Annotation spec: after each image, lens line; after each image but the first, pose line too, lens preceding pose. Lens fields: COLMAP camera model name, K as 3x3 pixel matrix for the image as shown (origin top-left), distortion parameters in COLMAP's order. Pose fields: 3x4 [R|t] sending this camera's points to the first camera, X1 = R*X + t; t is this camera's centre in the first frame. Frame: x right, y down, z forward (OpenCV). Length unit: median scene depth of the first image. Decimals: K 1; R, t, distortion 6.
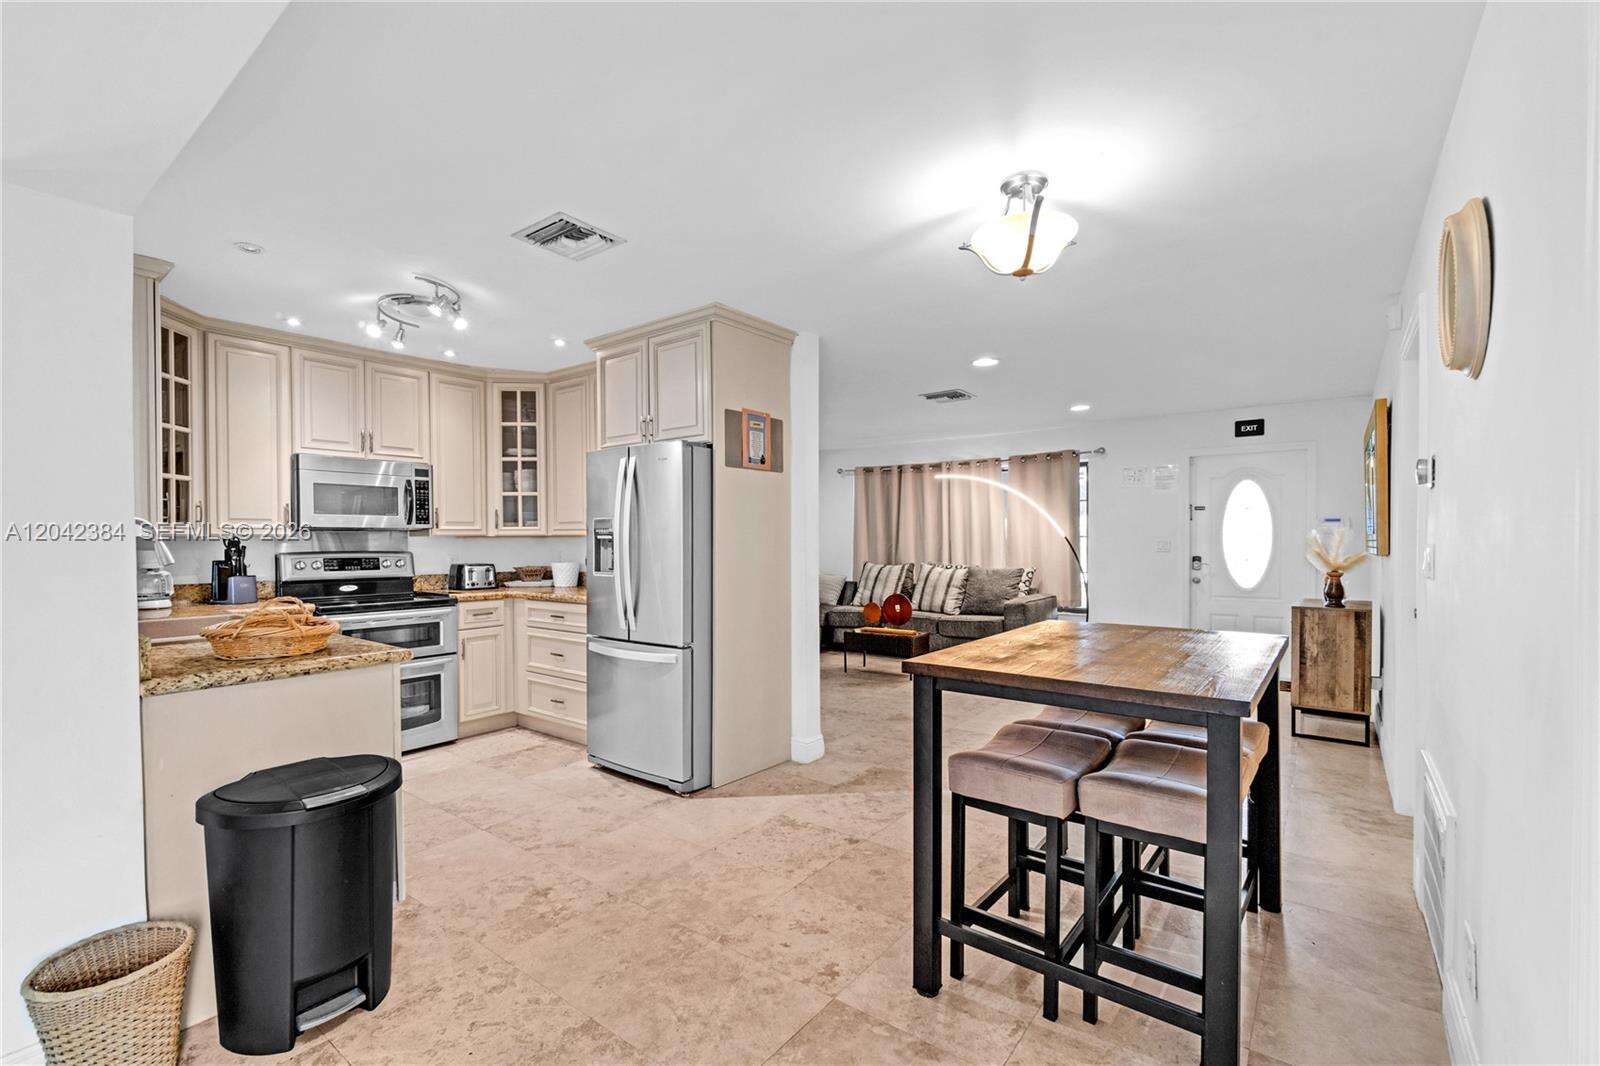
lens RADIAL K [[697.9, 0, 800.7], [0, 697.9, 539.6], [0, 0, 1]] dist [-0.011889, -0.000470]
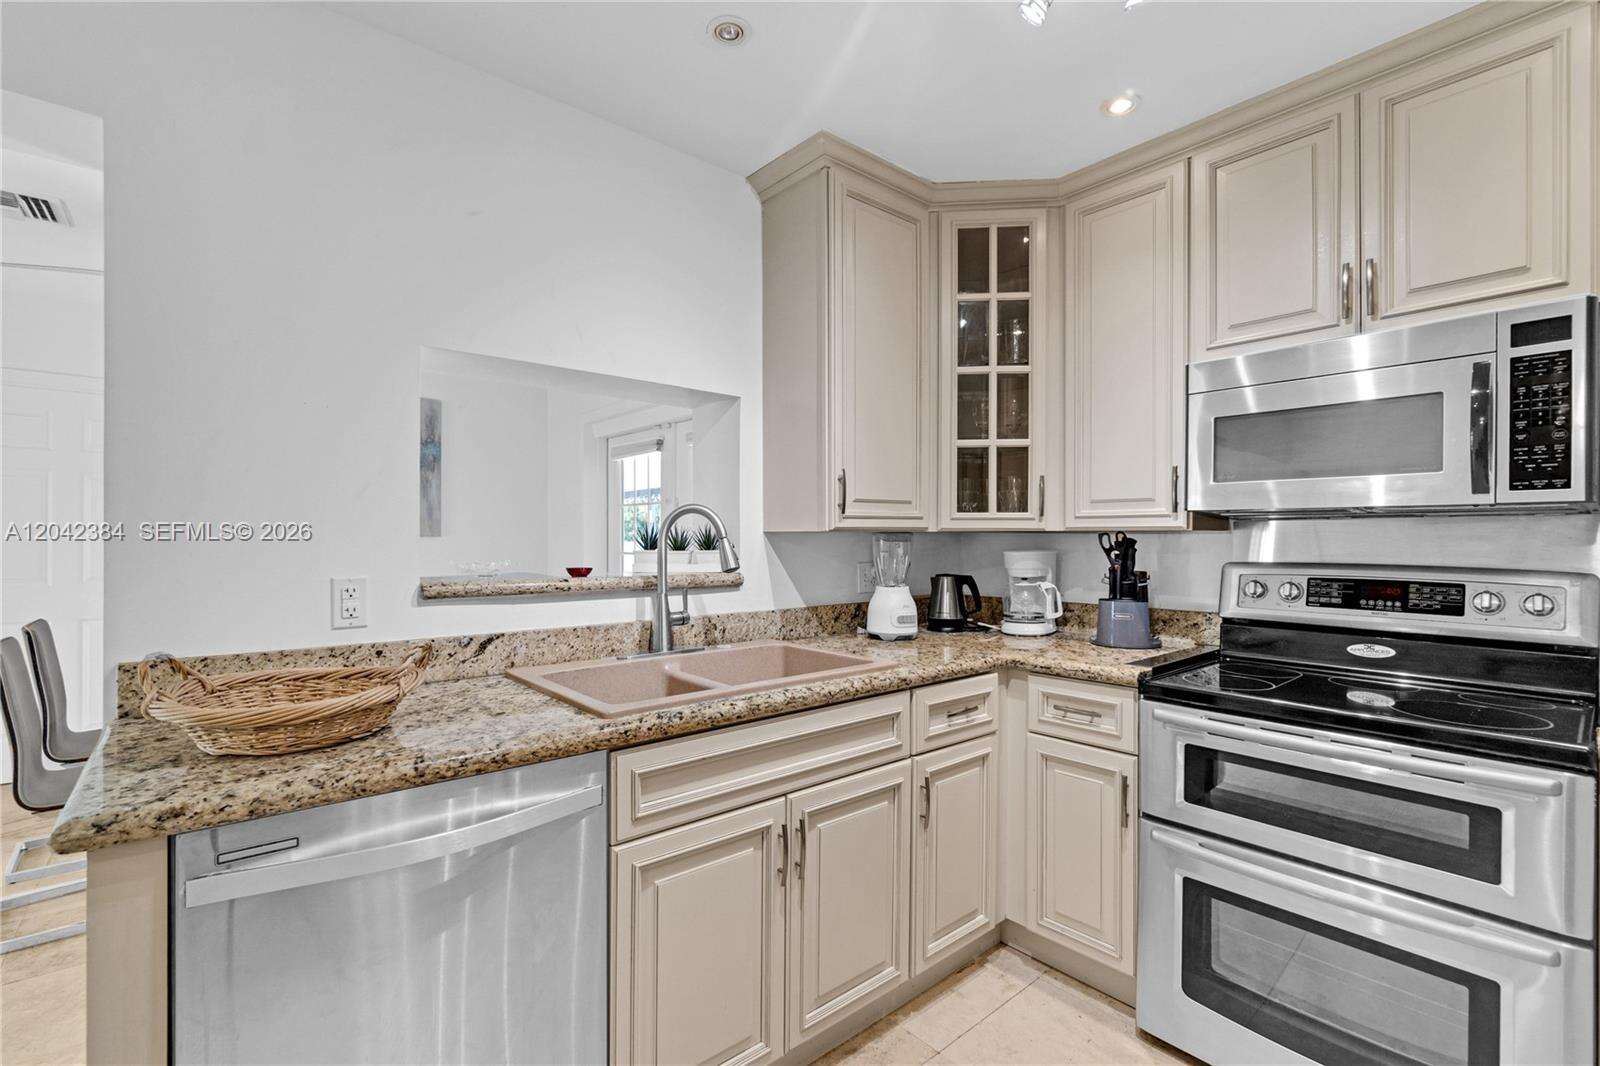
lens RADIAL K [[697.9, 0, 797.0], [0, 697.9, 538.2], [0, 0, 1]] dist [-0.011889, -0.000470]
pose [[-0.220658, -0.000072, -0.975351, -0.161080], [-0.001525, 0.999999, 0.000271, 0.001221], [0.975350, 0.001548, -0.220658, 0.754030]]
